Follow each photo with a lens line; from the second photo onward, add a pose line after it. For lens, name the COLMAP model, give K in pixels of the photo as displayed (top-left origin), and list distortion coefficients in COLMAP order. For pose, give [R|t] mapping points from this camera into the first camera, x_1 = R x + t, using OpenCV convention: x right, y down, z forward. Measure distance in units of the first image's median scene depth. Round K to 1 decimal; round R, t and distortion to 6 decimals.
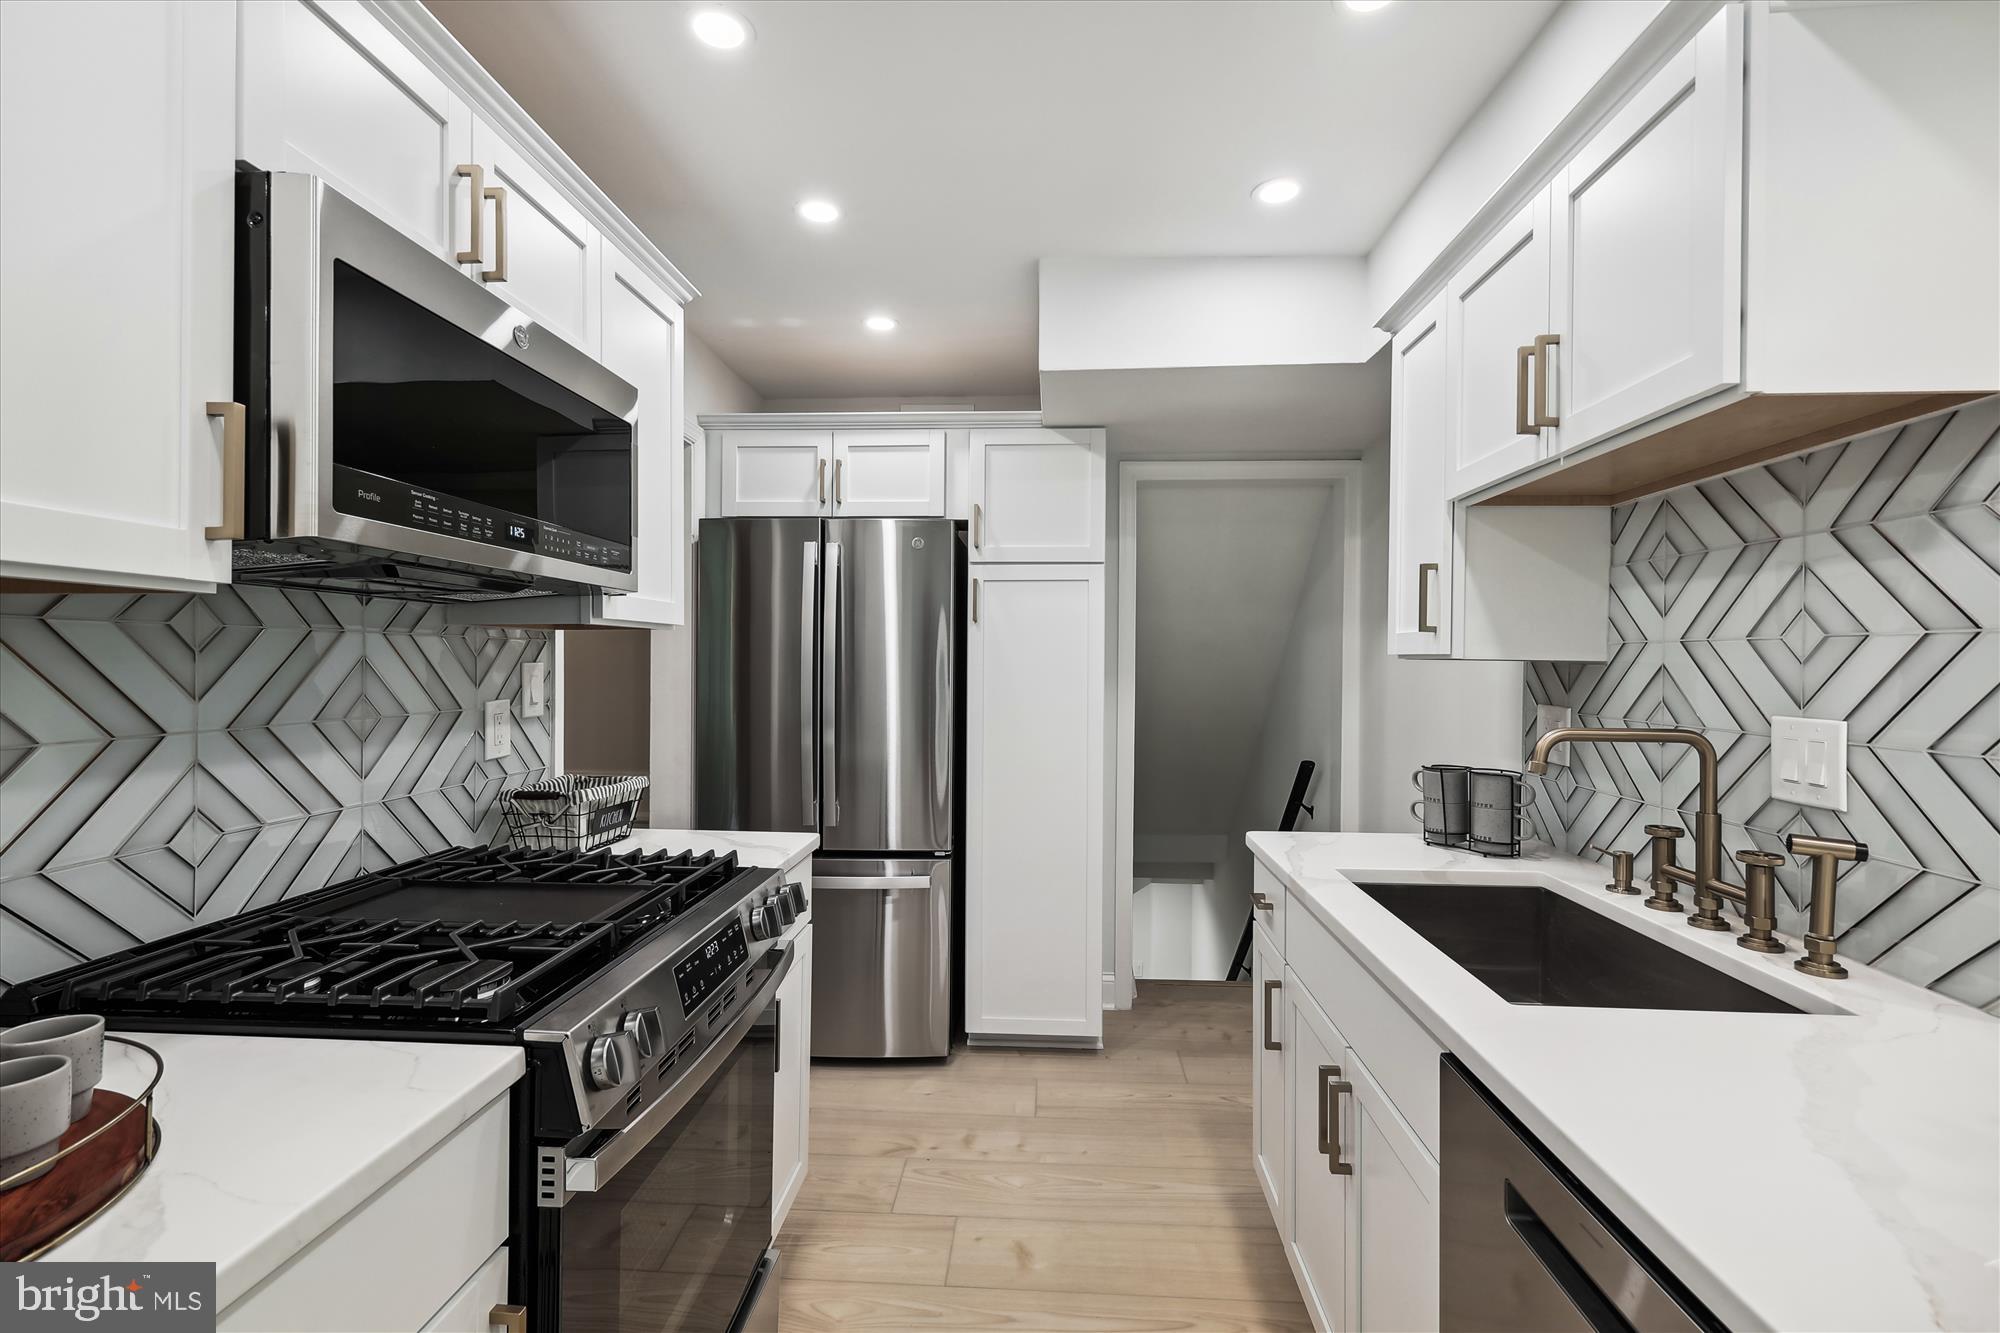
lens RADIAL K [[888.8, 0, 989.3], [0, 888.8, 657.5], [0, 0, 1]] dist [-0.007459, 0.004820]
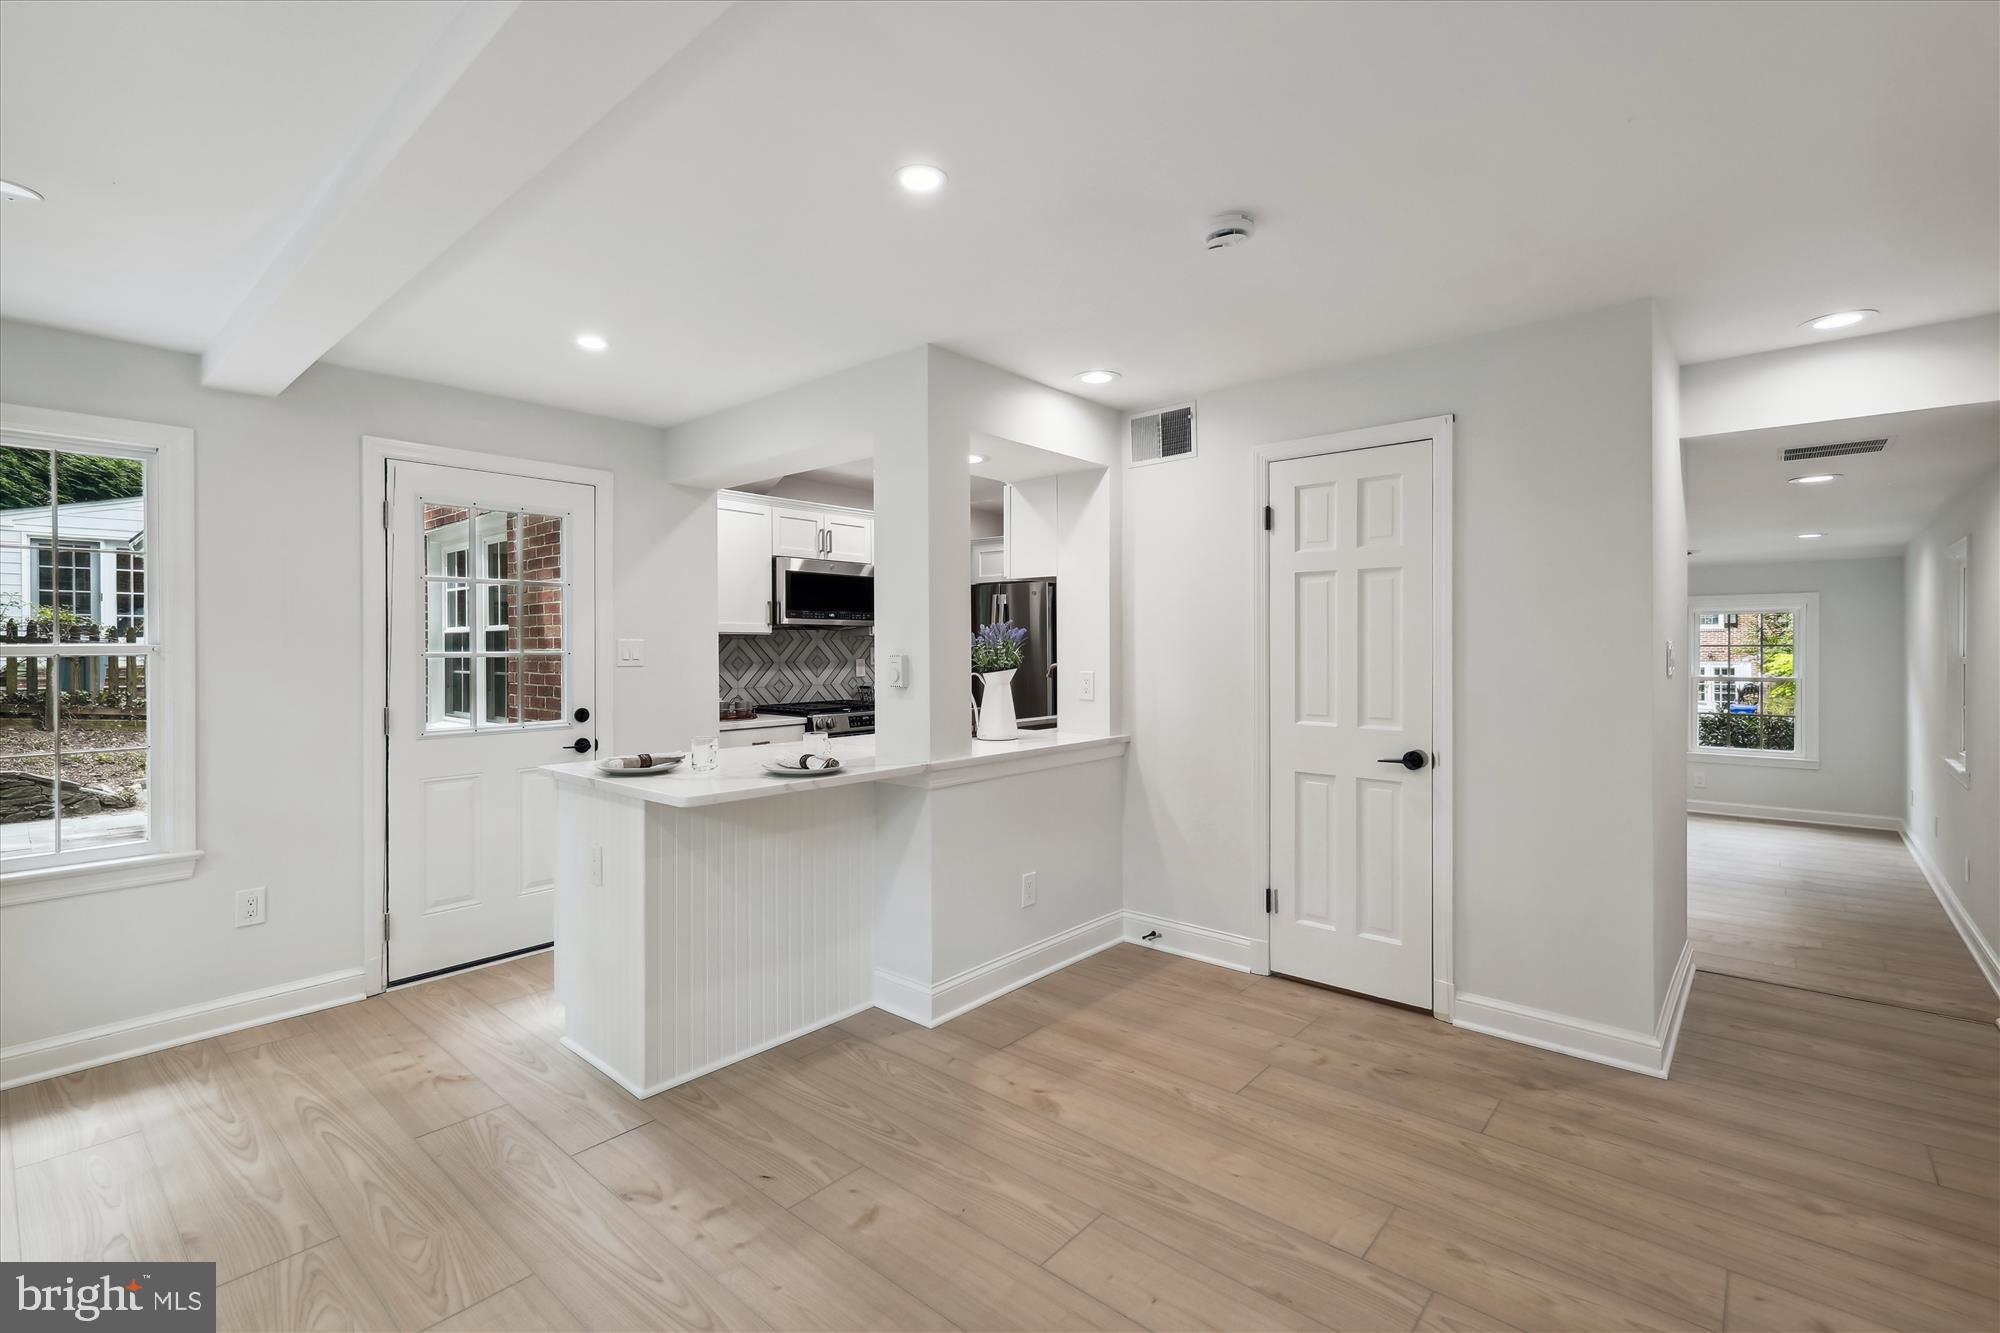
lens RADIAL K [[888.8, 0, 986.5], [0, 888.8, 653.6], [0, 0, 1]] dist [-0.007459, 0.004820]
pose [[0.792185, -0.006236, -0.610249, 2.518566], [0.014238, 0.999864, 0.008265, 0.013931], [0.610114, -0.015236, 0.792167, -1.812404]]
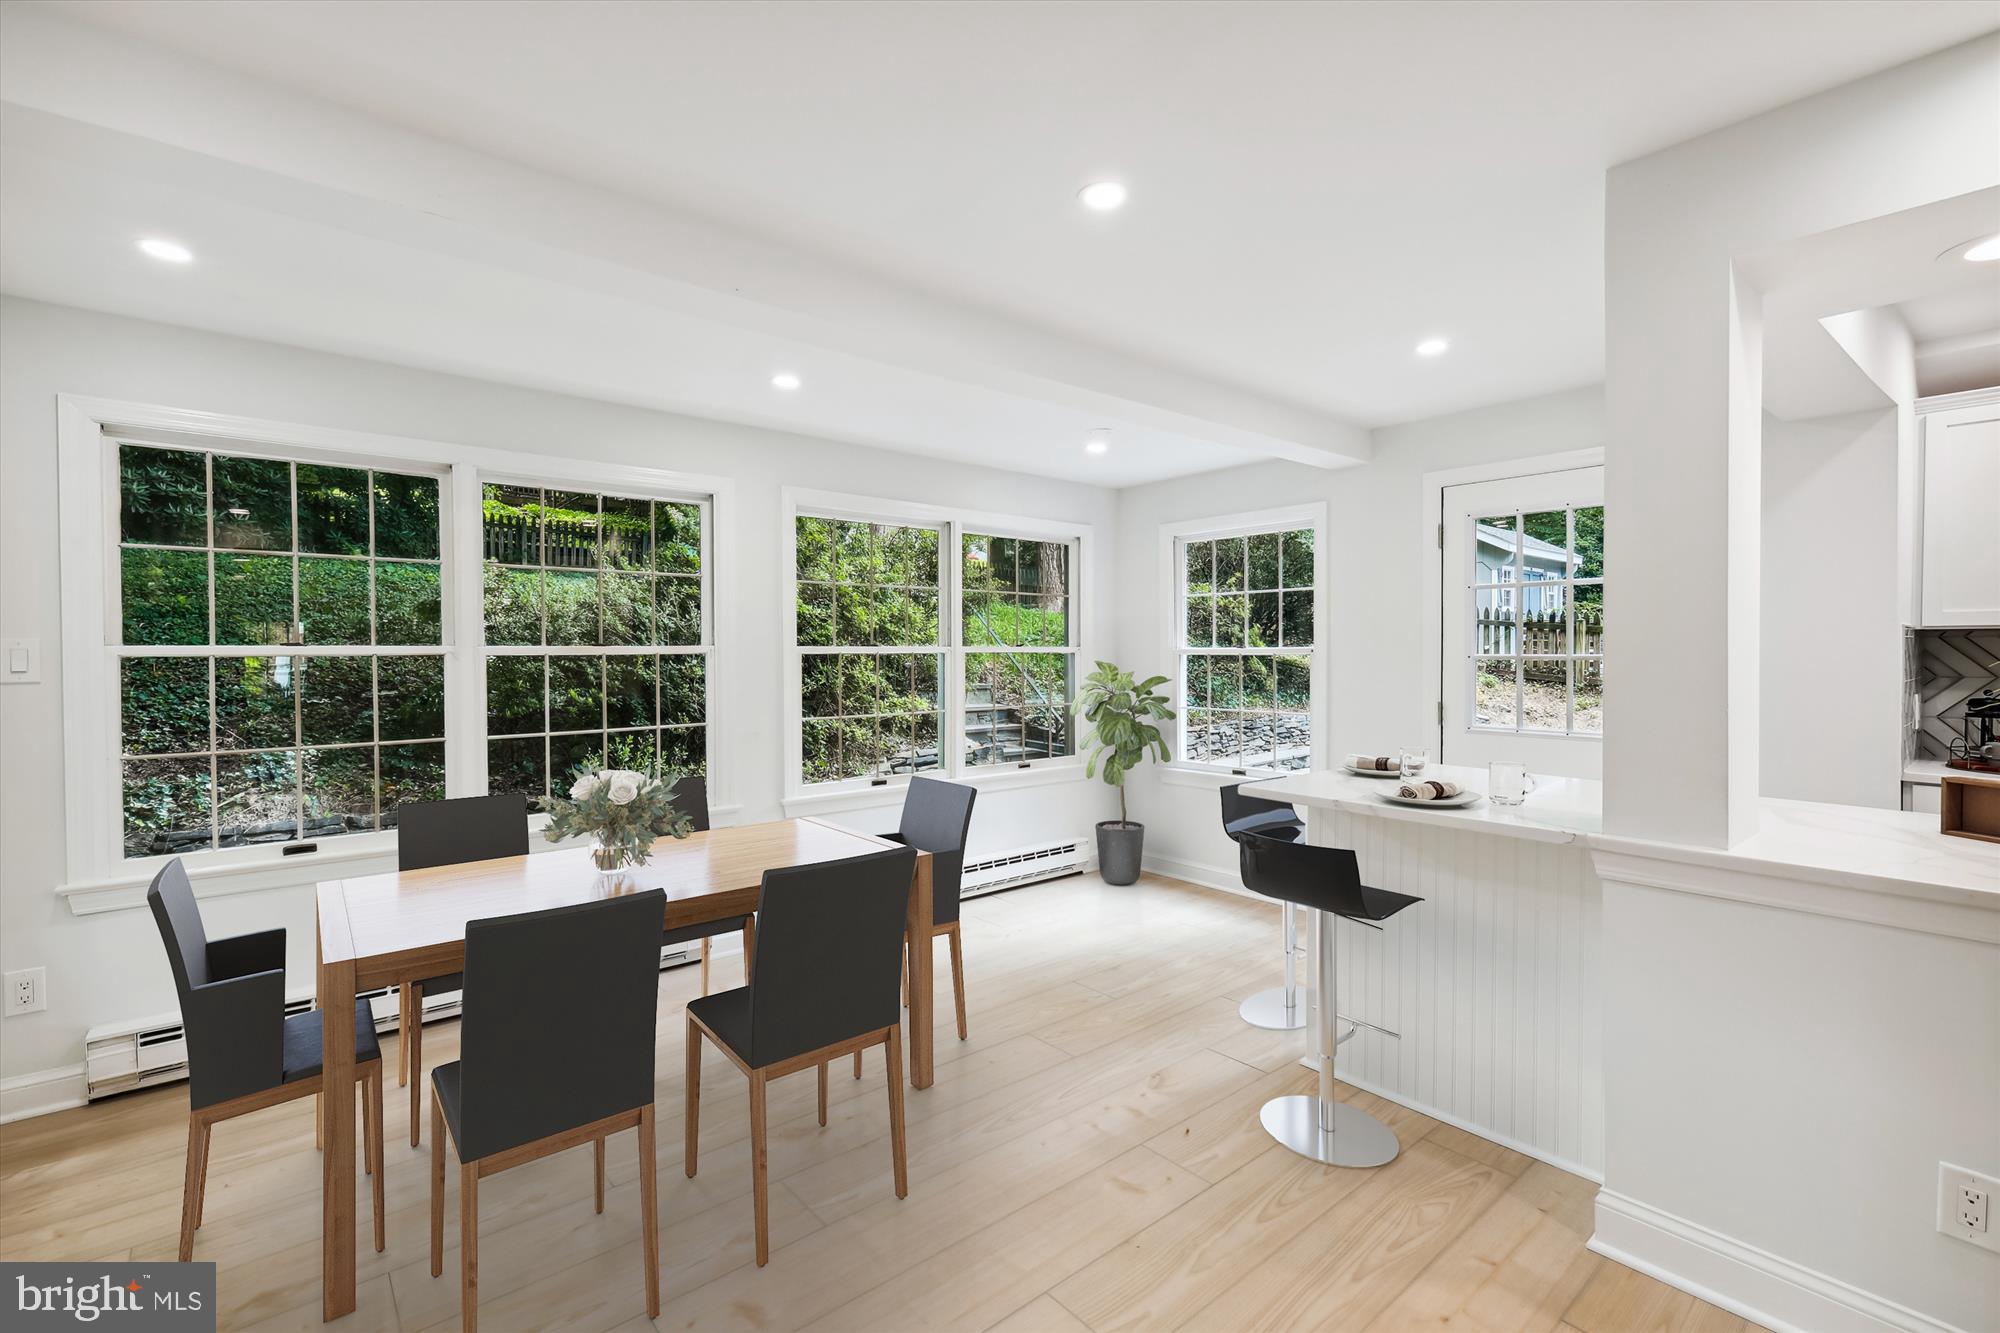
lens RADIAL K [[888.8, 0, 1011.9], [0, 888.8, 665.2], [0, 0, 1]] dist [-0.007459, 0.004820]
pose [[-0.717732, 0.006390, -0.696291, 2.704291], [-0.000319, 0.999955, 0.009505, 0.017171], [0.696320, 0.007044, -0.717697, 0.260872]]
